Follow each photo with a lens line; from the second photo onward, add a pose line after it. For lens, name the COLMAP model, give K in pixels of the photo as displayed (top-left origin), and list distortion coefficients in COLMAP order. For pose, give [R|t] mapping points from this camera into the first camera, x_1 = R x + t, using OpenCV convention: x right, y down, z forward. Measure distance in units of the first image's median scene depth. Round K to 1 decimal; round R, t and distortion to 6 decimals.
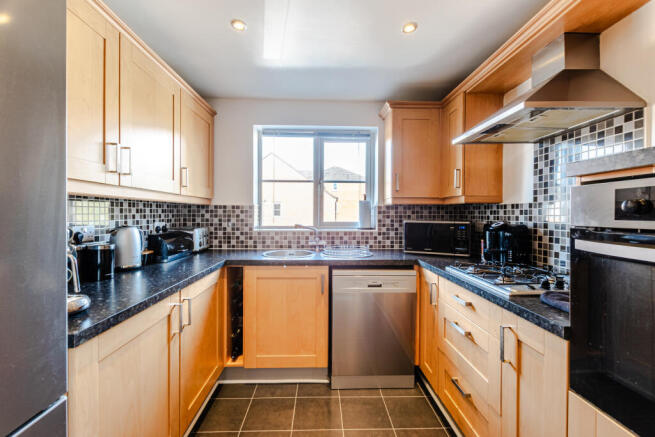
lens RADIAL K [[286.1, 0, 327.3], [0, 286.1, 216.1], [0, 0, 1]] dist [0.001089, 0.000122]
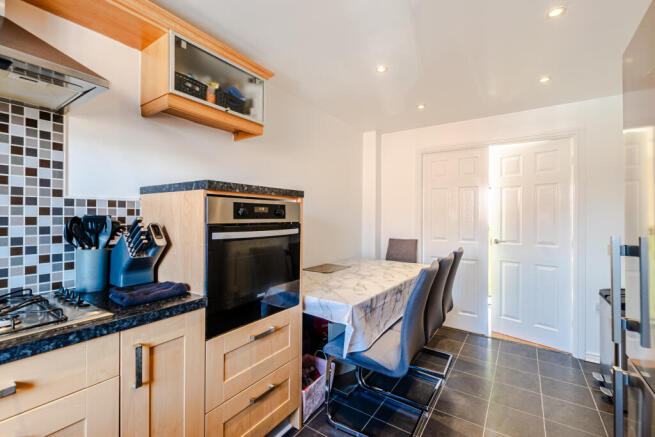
lens RADIAL K [[286.1, 0, 327.9], [0, 286.1, 215.6], [0, 0, 1]] dist [0.001089, 0.000122]
pose [[-0.812896, -0.009397, 0.582333, -0.436698], [-0.005969, 0.999952, 0.007804, -0.021199], [-0.582378, 0.002868, -0.812913, 1.739652]]
